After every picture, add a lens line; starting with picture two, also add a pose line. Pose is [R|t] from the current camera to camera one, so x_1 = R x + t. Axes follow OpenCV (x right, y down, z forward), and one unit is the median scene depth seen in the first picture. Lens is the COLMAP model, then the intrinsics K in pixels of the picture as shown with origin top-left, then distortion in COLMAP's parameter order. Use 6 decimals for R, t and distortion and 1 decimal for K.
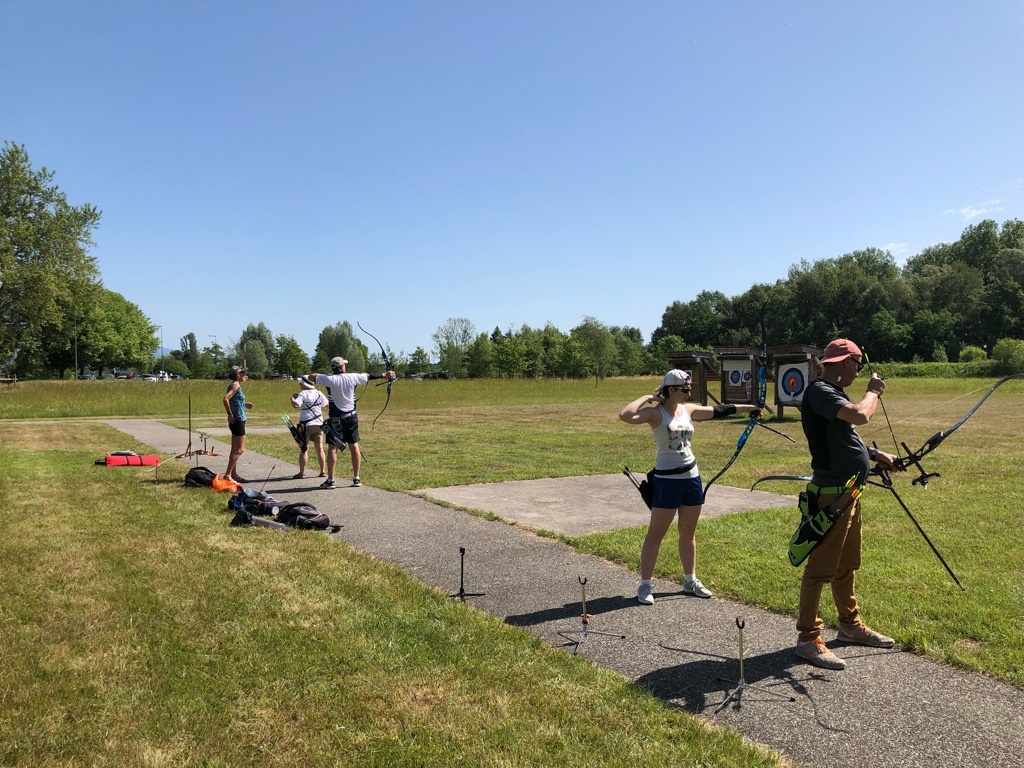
lens RADIAL K [[828.6, 0, 523.4], [0, 828.6, 401.5], [0, 0, 1]] dist [0.040778, -0.054080]
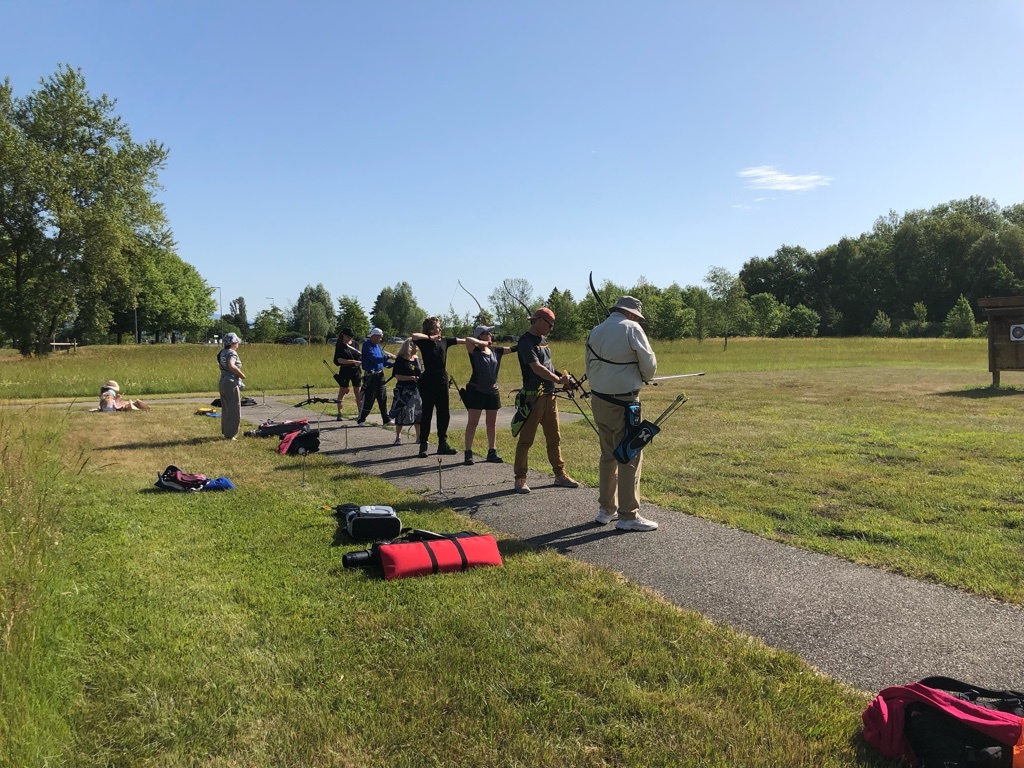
lens RADIAL K [[828.6, 0, 520.8], [0, 828.6, 385.8], [0, 0, 1]] dist [0.040778, -0.054080]
pose [[0.998651, -0.002345, -0.051867, -0.043344], [0.003681, 0.999664, 0.025674, -0.001447], [0.051789, -0.025831, 0.998324, 0.066916]]
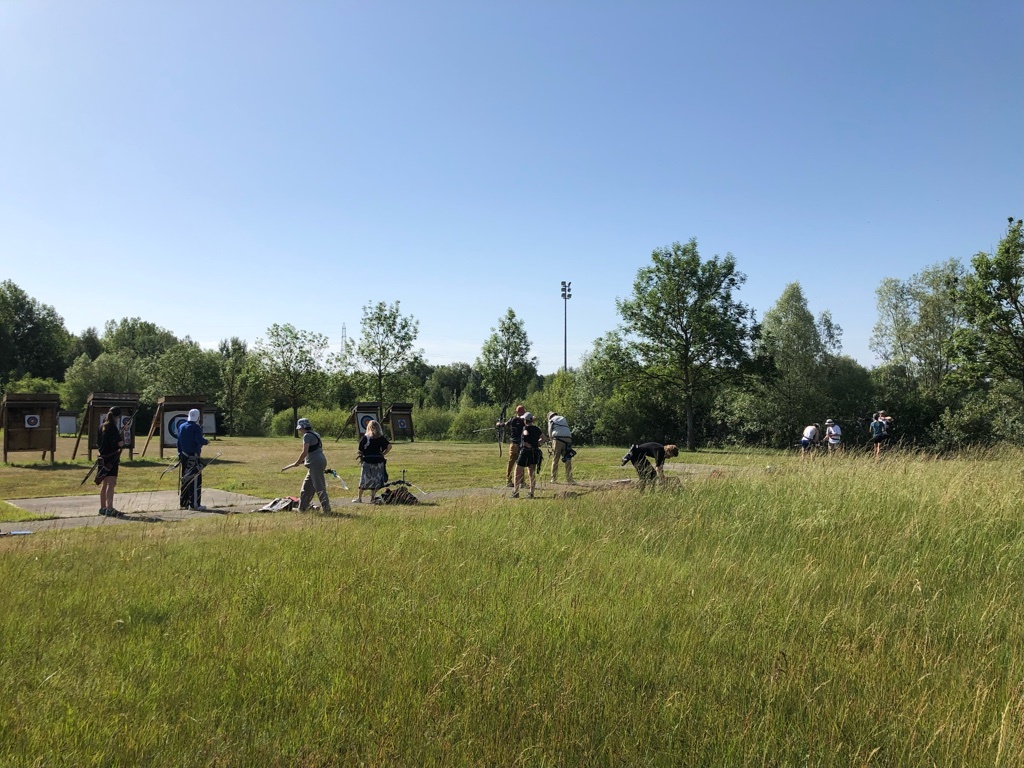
lens RADIAL K [[828.6, 0, 512.1], [0, 828.6, 381.6], [0, 0, 1]] dist [0.040778, -0.054080]
pose [[-0.160966, 0.050937, 0.985645, -0.185277], [0.033973, 0.998361, -0.046046, -0.003450], [-0.986375, 0.026074, -0.162433, 0.152437]]
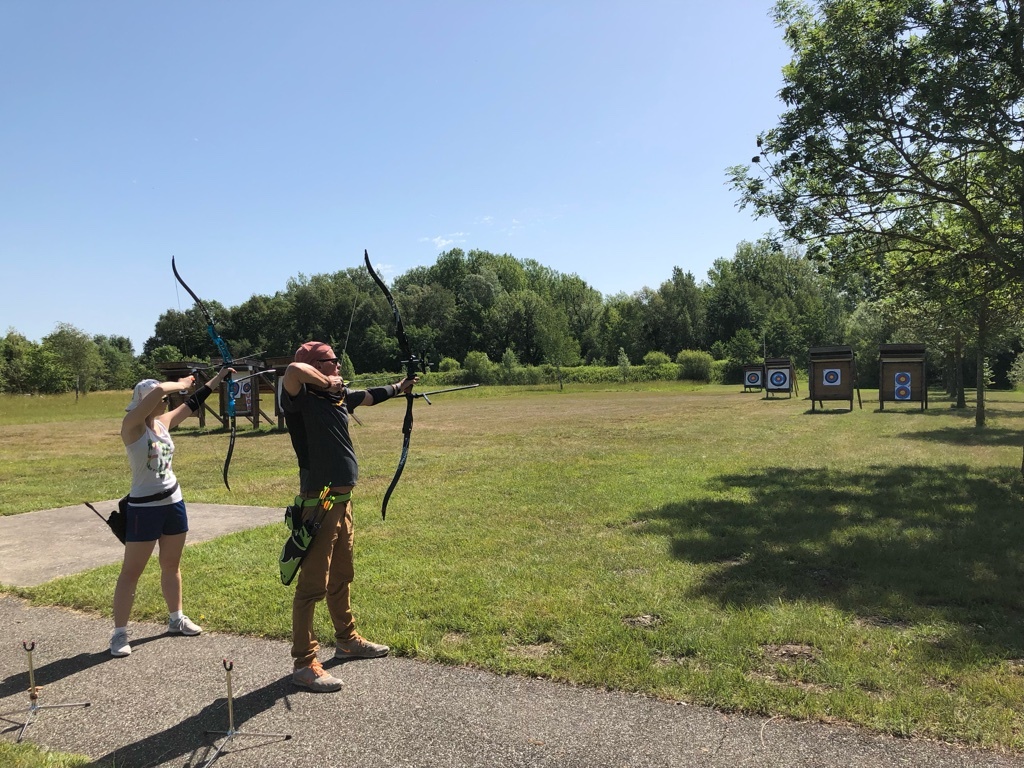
lens RADIAL K [[828.6, 0, 508.2], [0, 828.6, 398.0], [0, 0, 1]] dist [0.040778, -0.054080]
pose [[0.845043, -0.025234, 0.534102, 0.001521], [0.034818, 0.999363, -0.007873, 0.000002], [-0.533563, 0.025249, 0.845383, 0.002756]]
